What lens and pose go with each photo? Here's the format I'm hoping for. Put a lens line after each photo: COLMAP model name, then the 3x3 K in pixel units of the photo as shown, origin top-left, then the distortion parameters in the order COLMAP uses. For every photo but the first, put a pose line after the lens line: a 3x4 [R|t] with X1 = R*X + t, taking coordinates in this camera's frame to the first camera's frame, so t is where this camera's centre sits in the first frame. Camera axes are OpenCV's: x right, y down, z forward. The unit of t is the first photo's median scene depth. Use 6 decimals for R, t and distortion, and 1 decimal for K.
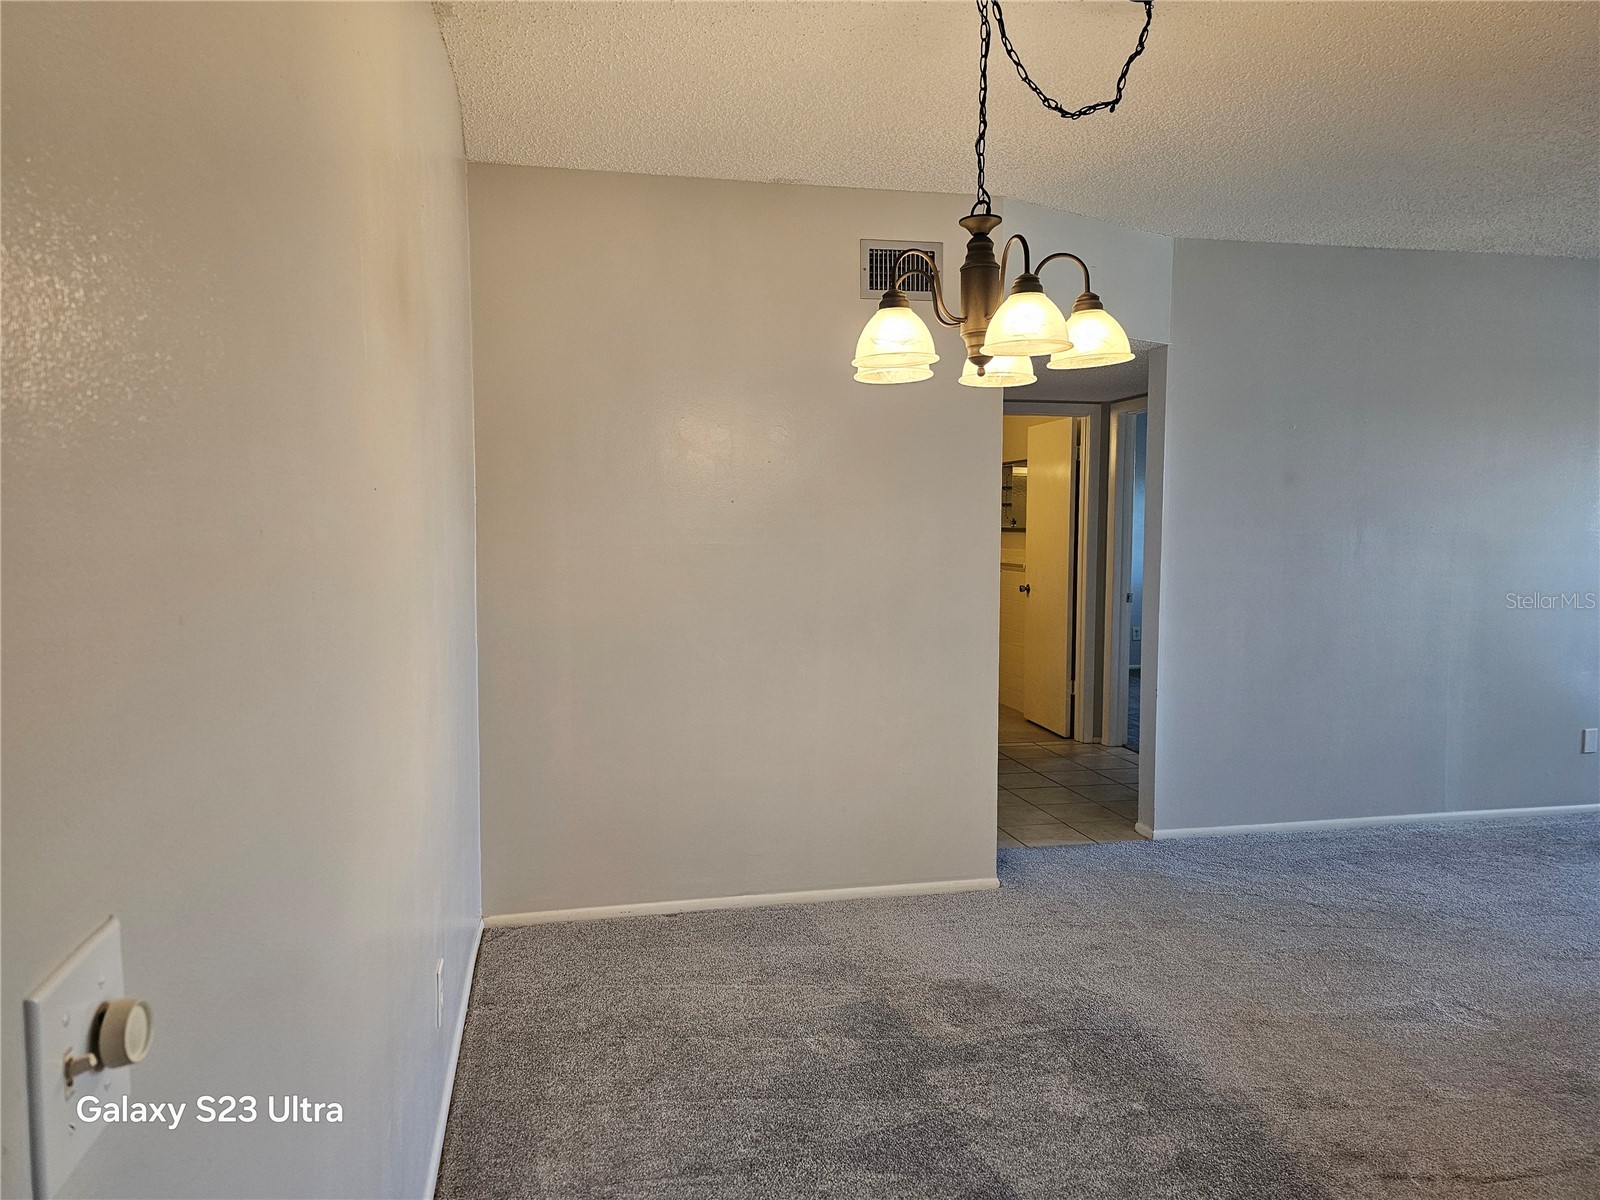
lens RADIAL K [[1064.1, 0, 801.1], [0, 1064.1, 592.8], [0, 0, 1]] dist [0.054603, -0.043887]
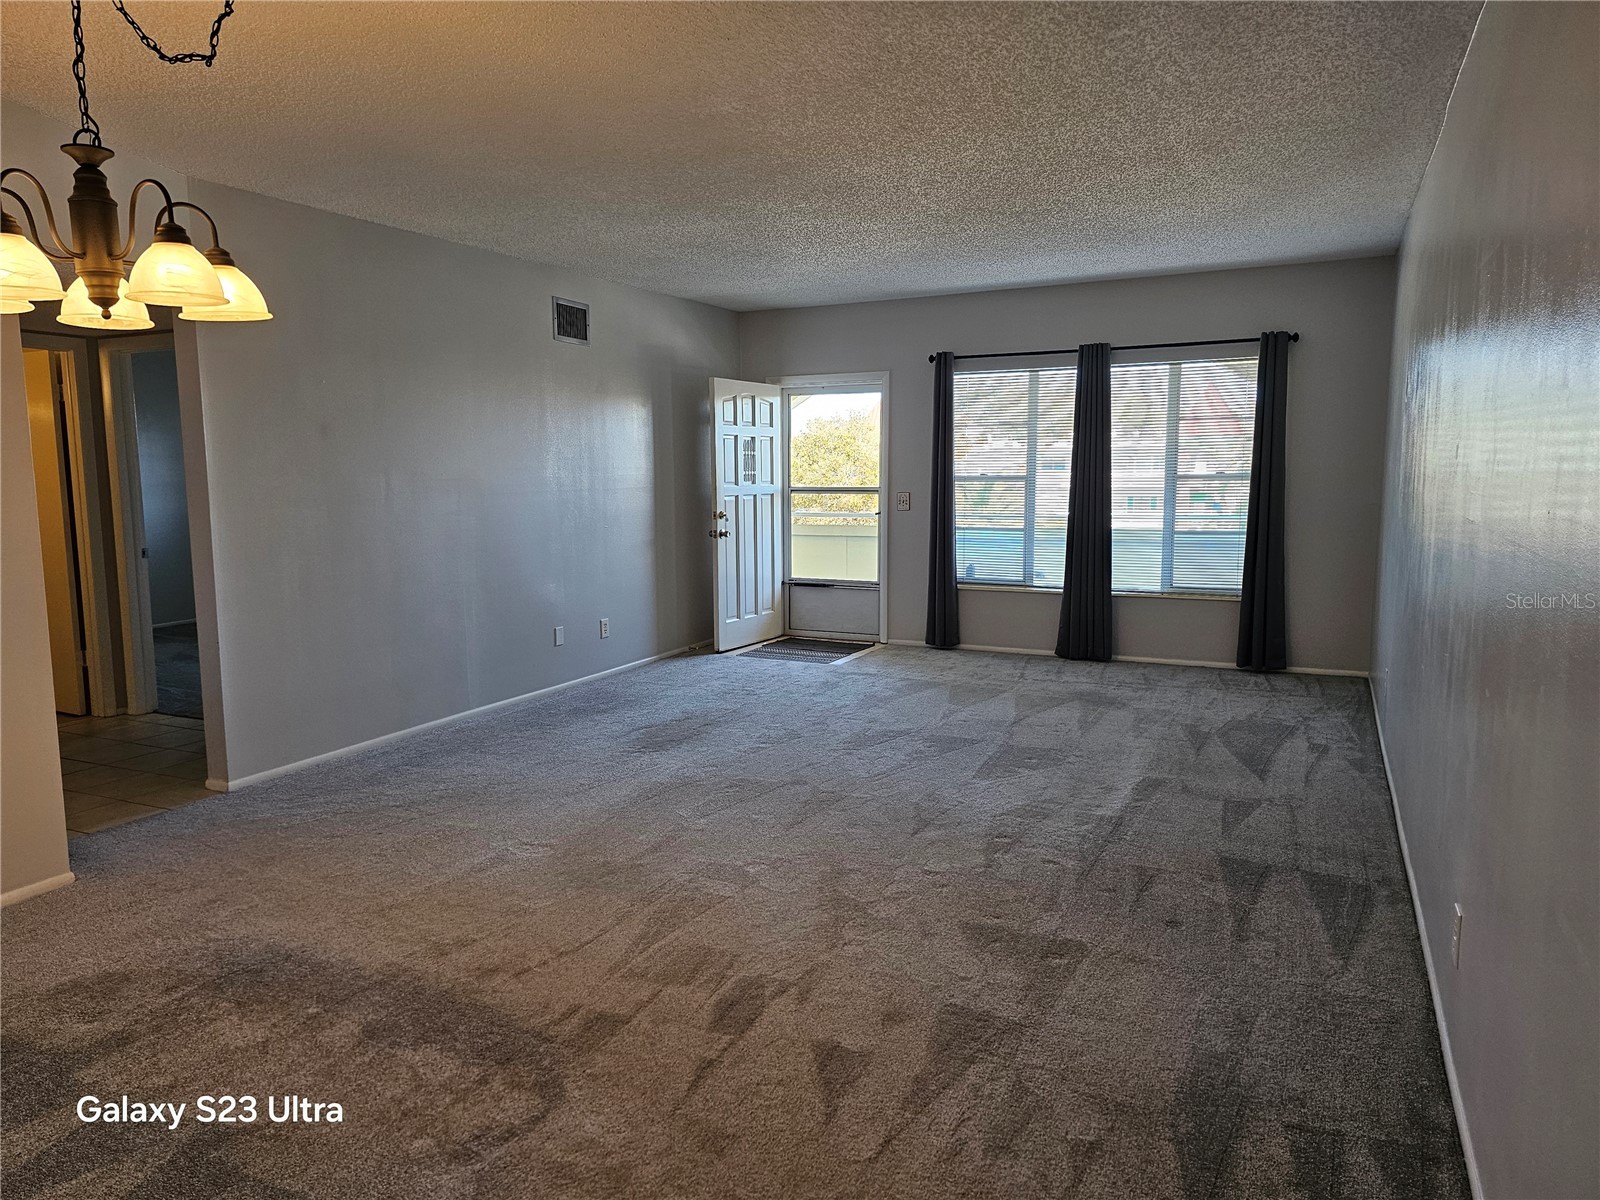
lens RADIAL K [[1064.3, 0, 786.4], [0, 1064.3, 602.6], [0, 0, 1]] dist [0.062040, -0.059421]
pose [[0.623340, -0.107303, 0.774554, -0.165657], [0.062218, 0.994205, 0.087661, -0.000376], [-0.779472, -0.006452, 0.626404, -0.049290]]
